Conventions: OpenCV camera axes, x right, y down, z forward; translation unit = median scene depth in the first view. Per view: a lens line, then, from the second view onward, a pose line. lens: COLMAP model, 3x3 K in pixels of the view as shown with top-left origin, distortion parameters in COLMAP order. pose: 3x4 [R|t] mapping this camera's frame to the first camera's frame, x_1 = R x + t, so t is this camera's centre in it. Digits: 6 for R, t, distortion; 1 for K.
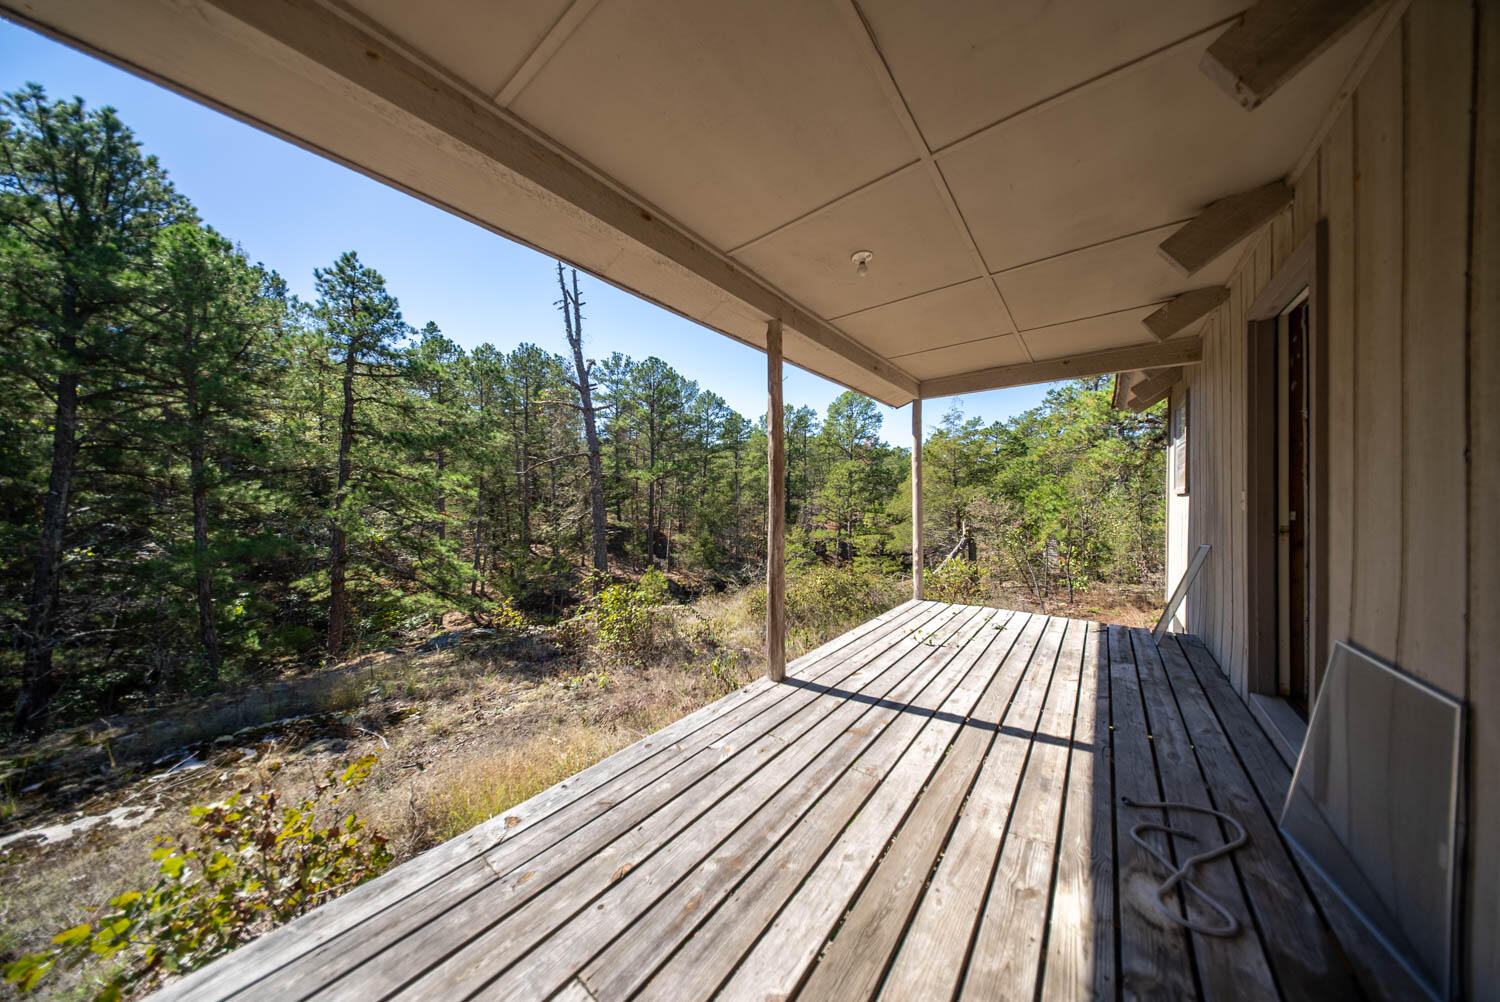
lens RADIAL K [[437.9, 0, 746.1], [0, 437.9, 500.0], [0, 0, 1]] dist [0.001551, -0.000488]
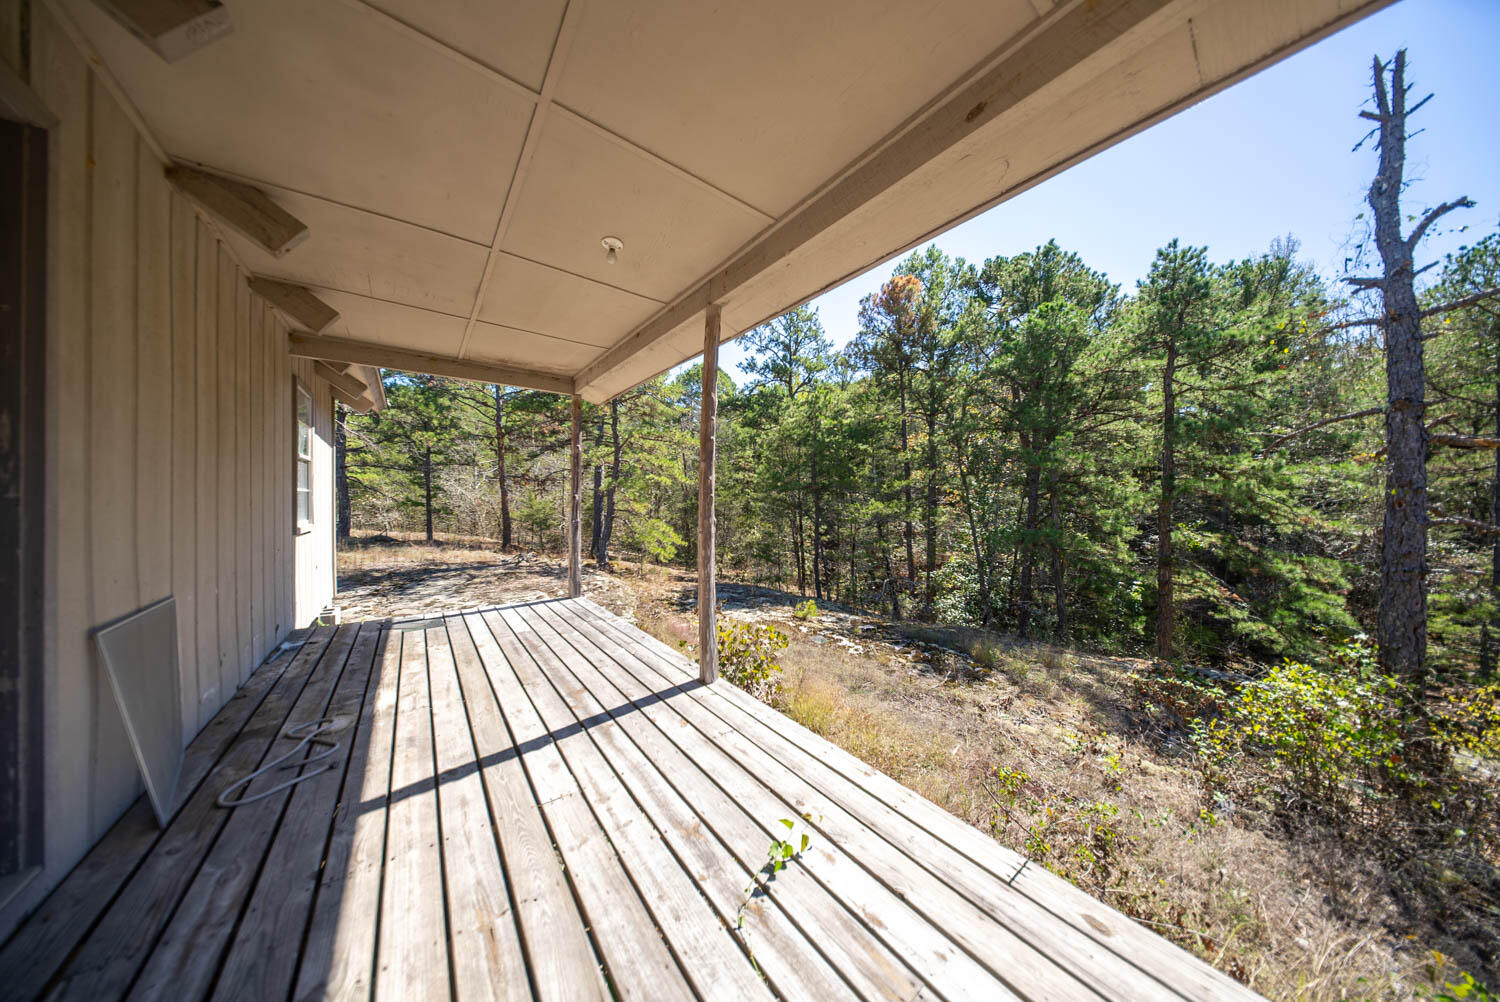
lens RADIAL K [[437.9, 0, 746.0], [0, 437.9, 498.3], [0, 0, 1]] dist [0.001551, -0.000488]
pose [[-0.236025, 0.001714, -0.971746, 1.265611], [-0.007558, 0.999965, 0.003599, 0.008015], [0.971718, 0.008194, -0.236003, 1.685564]]
